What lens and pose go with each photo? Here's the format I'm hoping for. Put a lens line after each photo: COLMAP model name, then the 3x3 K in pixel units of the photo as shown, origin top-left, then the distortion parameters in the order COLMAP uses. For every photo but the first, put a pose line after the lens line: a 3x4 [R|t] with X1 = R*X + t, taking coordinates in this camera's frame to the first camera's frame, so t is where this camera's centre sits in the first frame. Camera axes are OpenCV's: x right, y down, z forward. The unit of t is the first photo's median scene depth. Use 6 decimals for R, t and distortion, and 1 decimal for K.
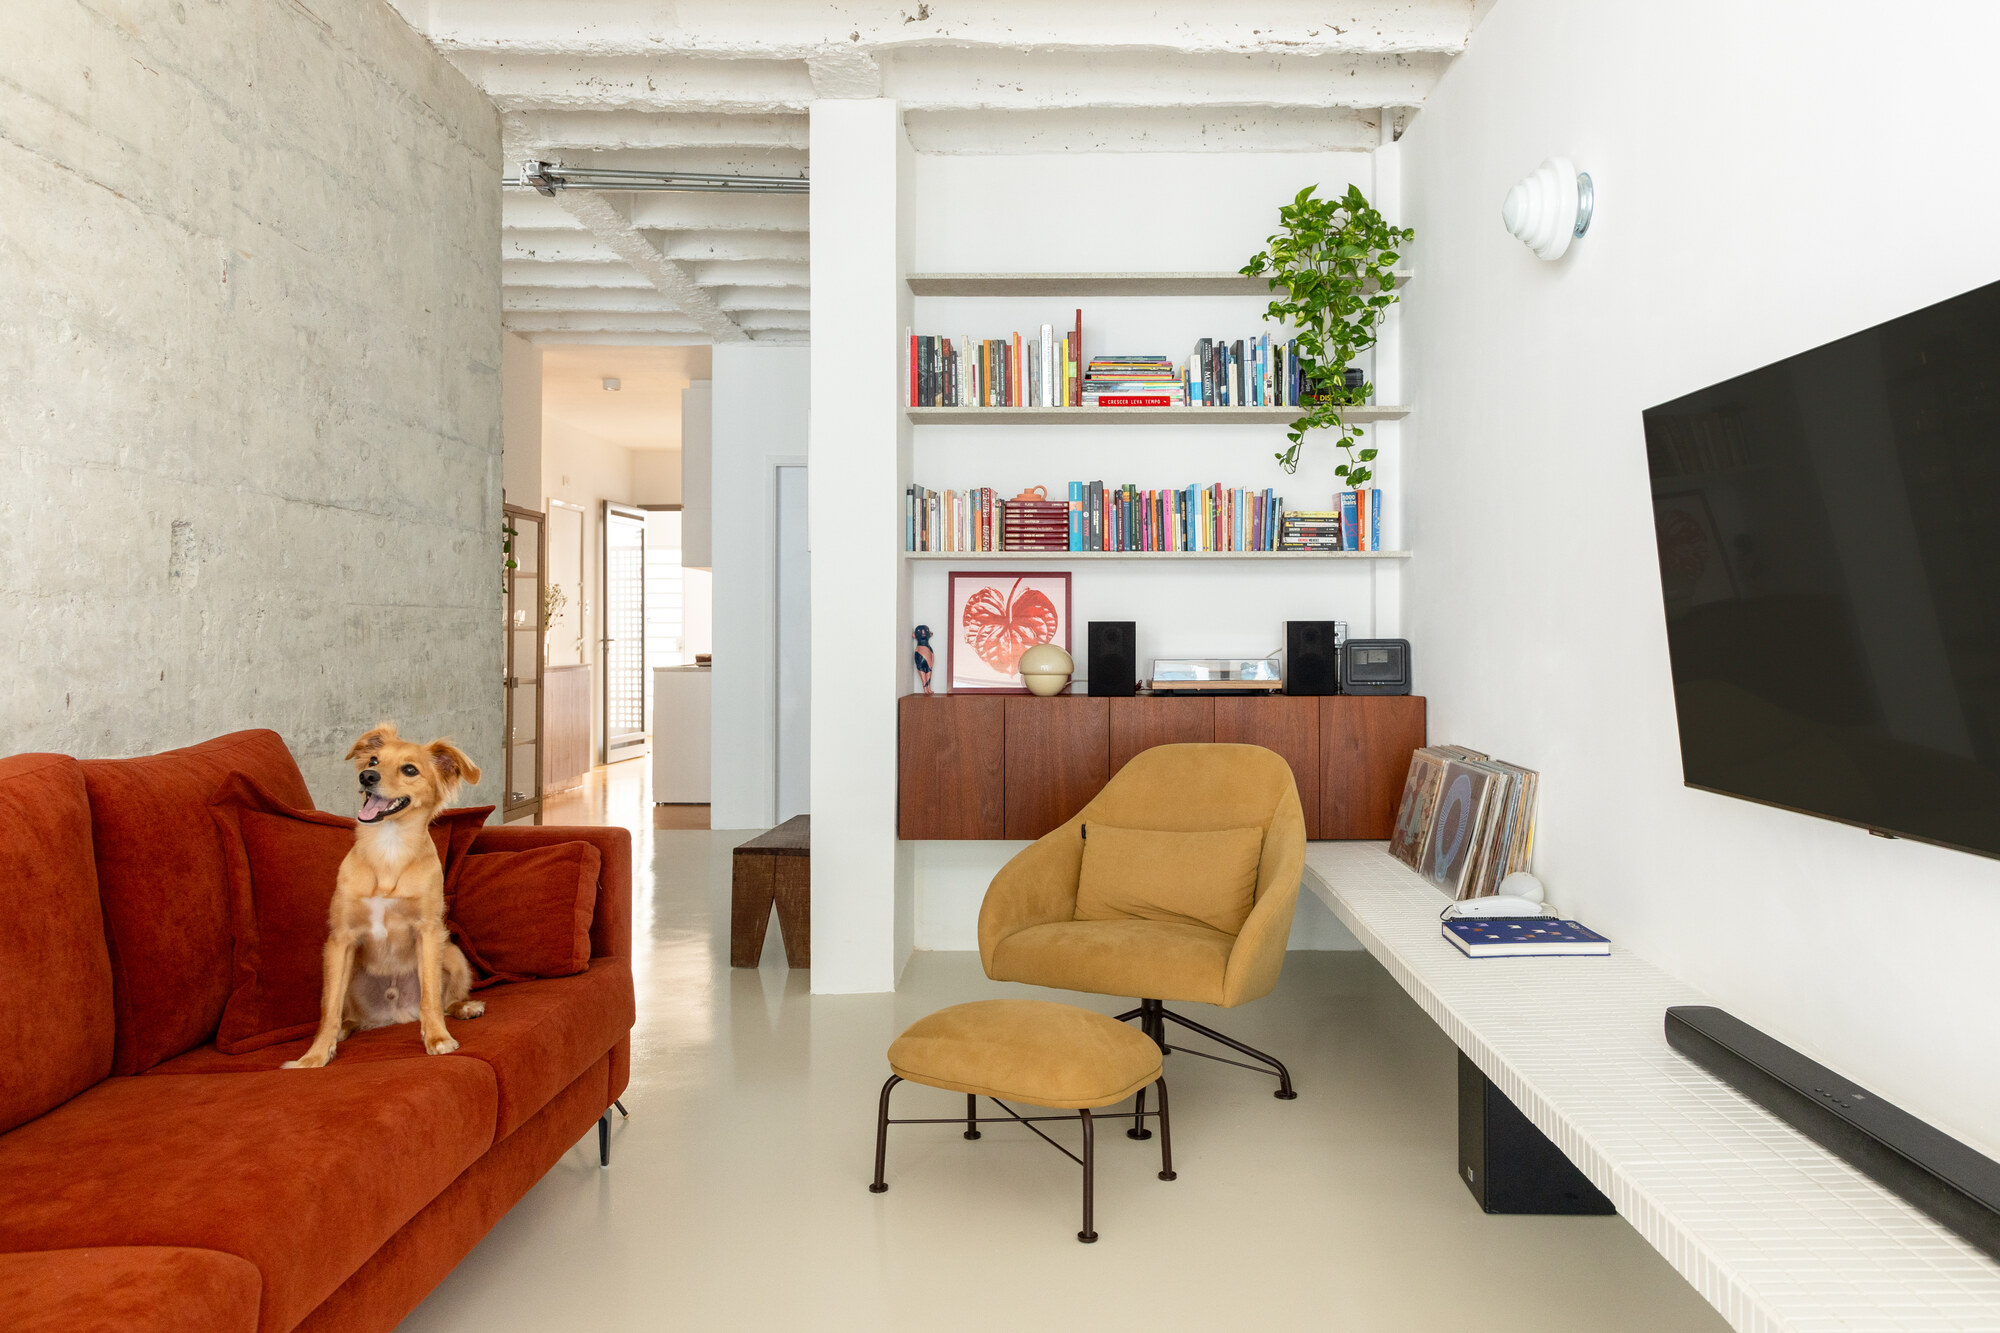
lens RADIAL K [[1442.8, 0, 1042.8], [0, 1442.8, 624.0], [0, 0, 1]] dist [0.014387, -0.007952]
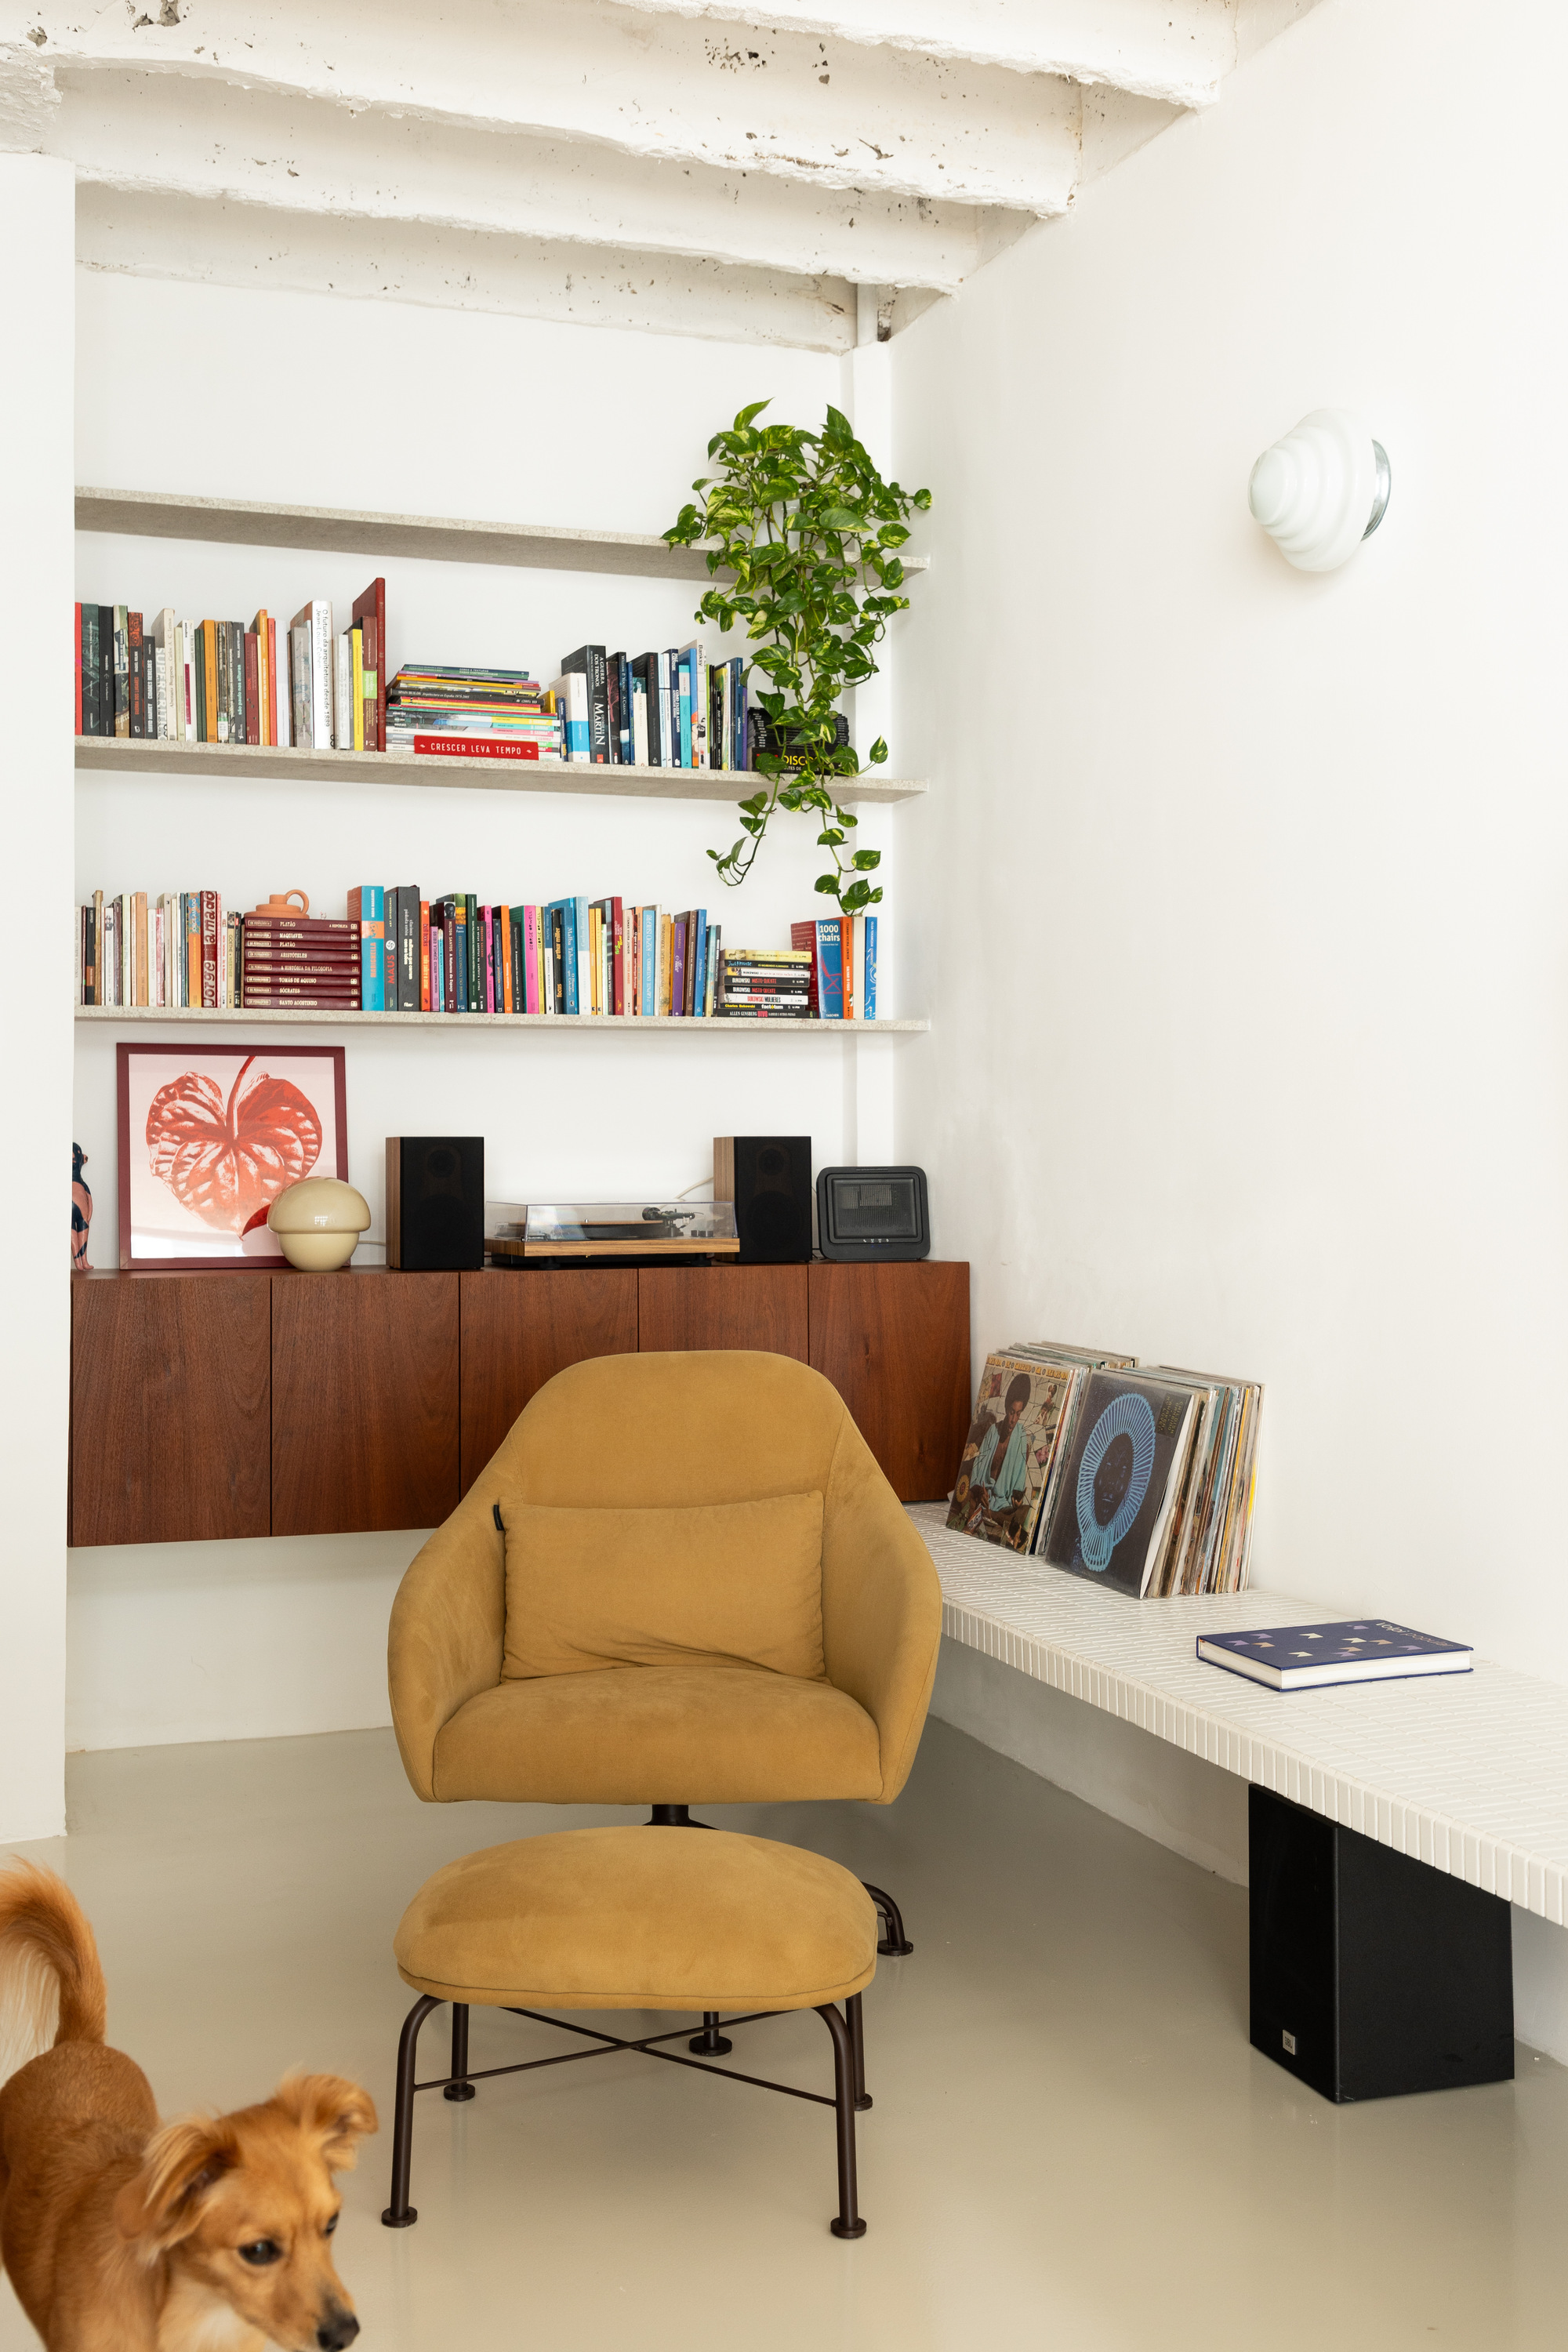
lens RADIAL K [[2502.1, 0, 775.7], [0, 2502.1, 1093.2], [0, 0, 1]] dist [0.015937, 0.009950]
pose [[0.938146, 0.007101, 0.346167, -0.165458], [-0.002499, 0.999902, -0.013740, -0.005539], [-0.346231, 0.012025, 0.938072, 0.038904]]
